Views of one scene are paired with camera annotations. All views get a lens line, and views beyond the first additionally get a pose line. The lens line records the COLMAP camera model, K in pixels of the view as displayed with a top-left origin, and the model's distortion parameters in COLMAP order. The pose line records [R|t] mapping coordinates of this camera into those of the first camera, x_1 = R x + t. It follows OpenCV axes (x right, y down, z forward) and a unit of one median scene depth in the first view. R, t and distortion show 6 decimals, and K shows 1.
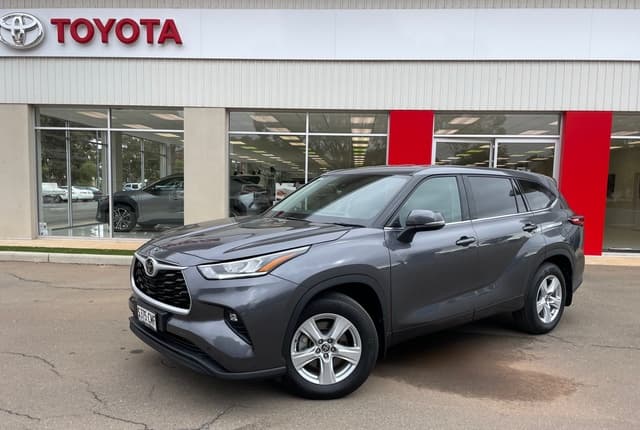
lens RADIAL K [[518.6, 0, 321.5], [0, 518.6, 237.5], [0, 0, 1]] dist [0.078483, -0.098726]
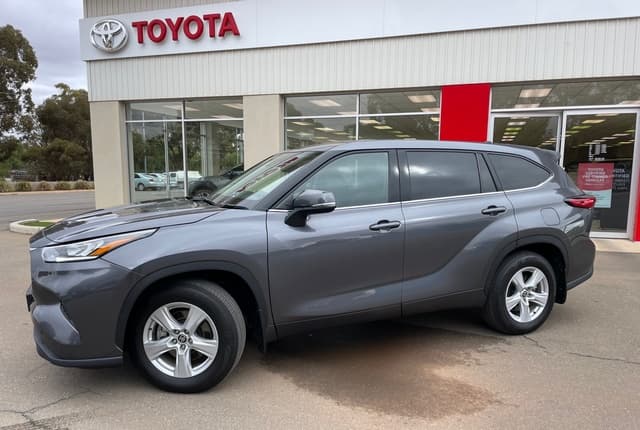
lens RADIAL K [[487.8, 0, 322.6], [0, 487.8, 236.1], [0, 0, 1]] dist [0.079388, -0.105194]
pose [[0.966795, 0.016943, -0.254992, 0.263430], [-0.008179, 0.999340, 0.035392, -0.002689], [0.255424, -0.032131, 0.966295, 0.121715]]
